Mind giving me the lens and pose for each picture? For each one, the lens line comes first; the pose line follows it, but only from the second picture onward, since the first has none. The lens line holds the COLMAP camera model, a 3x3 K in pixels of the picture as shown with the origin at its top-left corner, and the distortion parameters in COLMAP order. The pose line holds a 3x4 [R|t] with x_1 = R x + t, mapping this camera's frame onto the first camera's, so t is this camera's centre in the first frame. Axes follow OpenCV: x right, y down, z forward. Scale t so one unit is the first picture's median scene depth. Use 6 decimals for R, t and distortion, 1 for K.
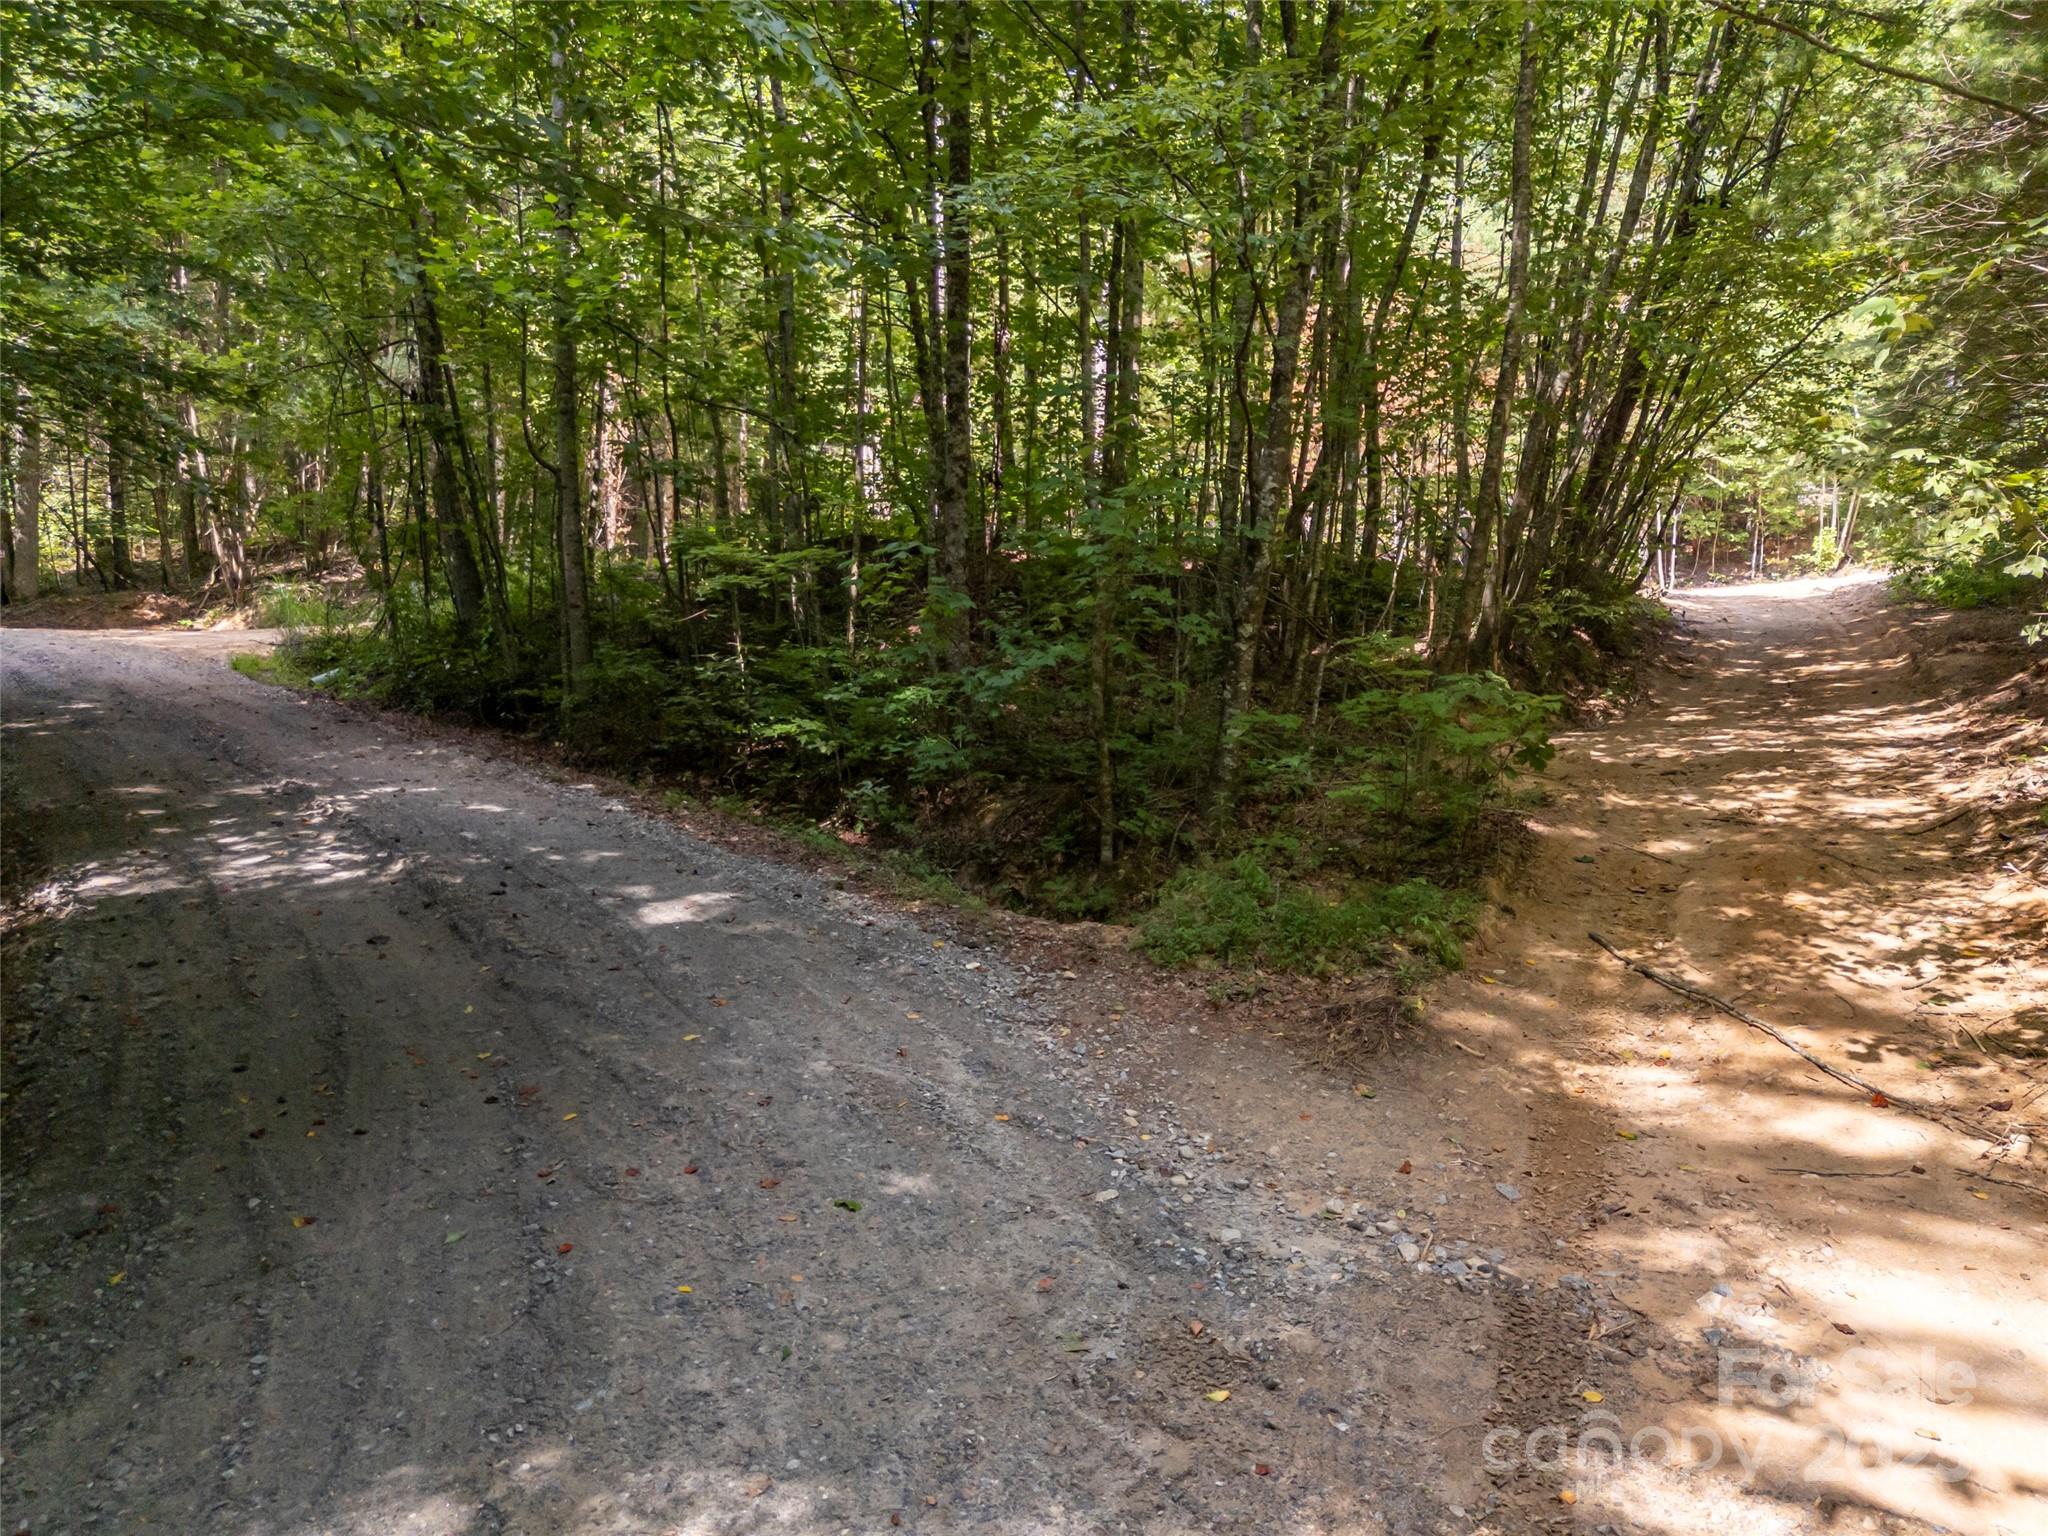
lens RADIAL K [[1474.1, 0, 1030.8], [0, 1474.1, 754.0], [0, 0, 1]] dist [0.077796, -0.053042]
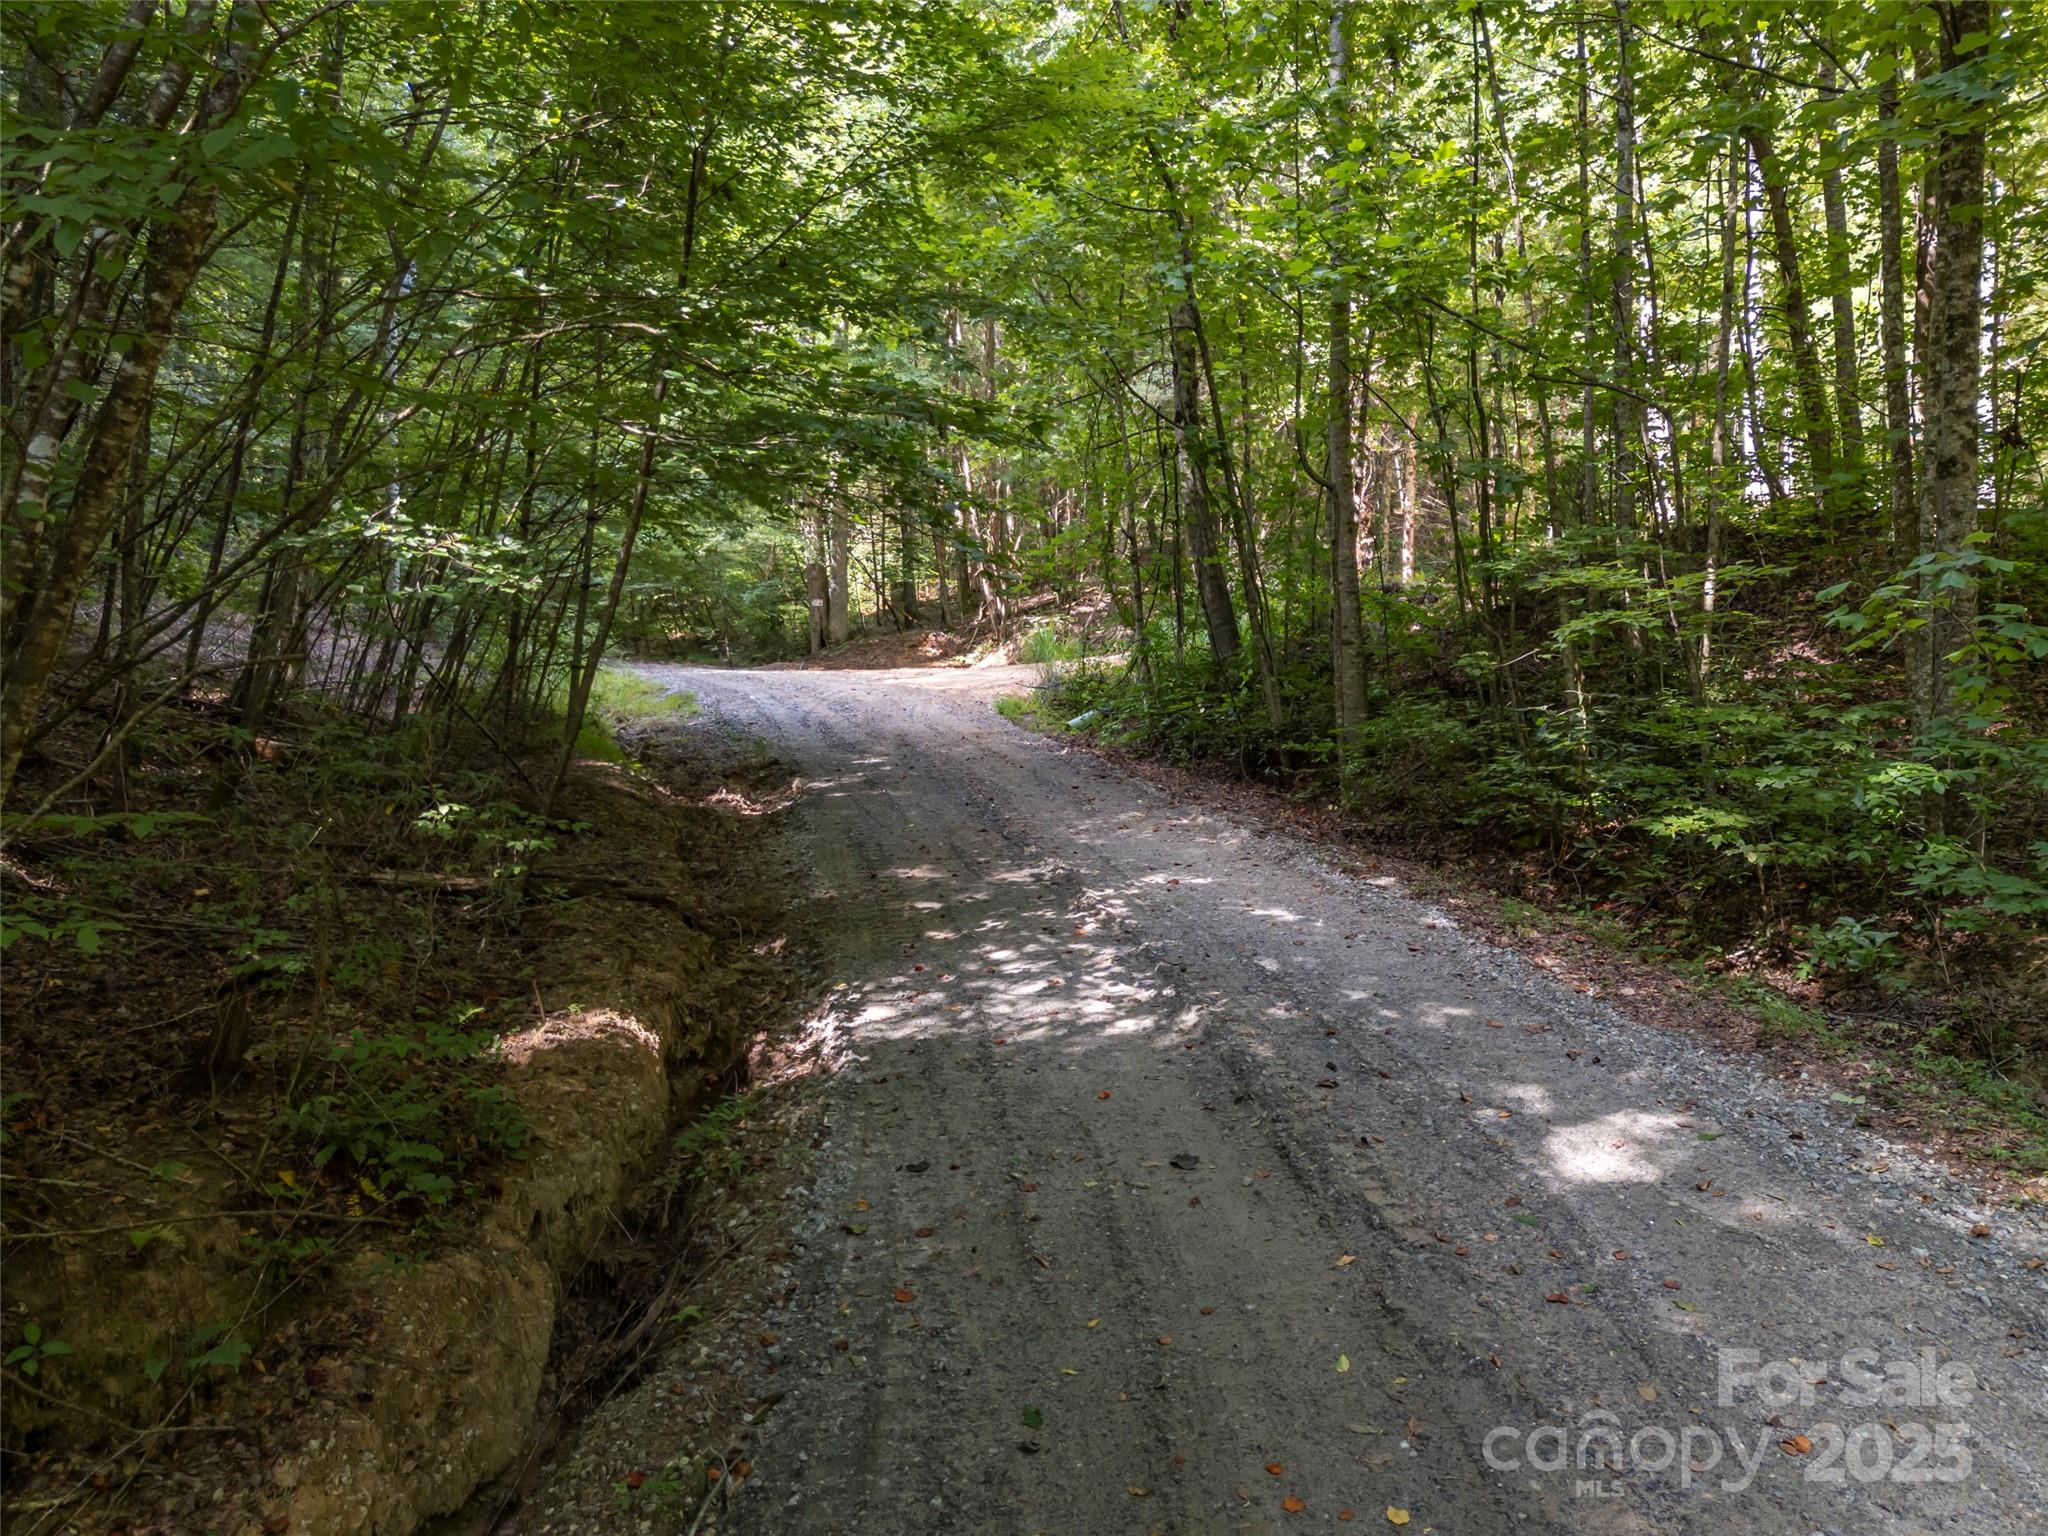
lens RADIAL K [[1474.1, 0, 1030.8], [0, 1474.1, 754.0], [0, 0, 1]] dist [0.077796, -0.053042]
pose [[0.894217, -0.002736, -0.447626, -0.099551], [0.002772, 0.999996, -0.000575, -0.039844], [0.447625, -0.000726, 0.894221, 0.177853]]
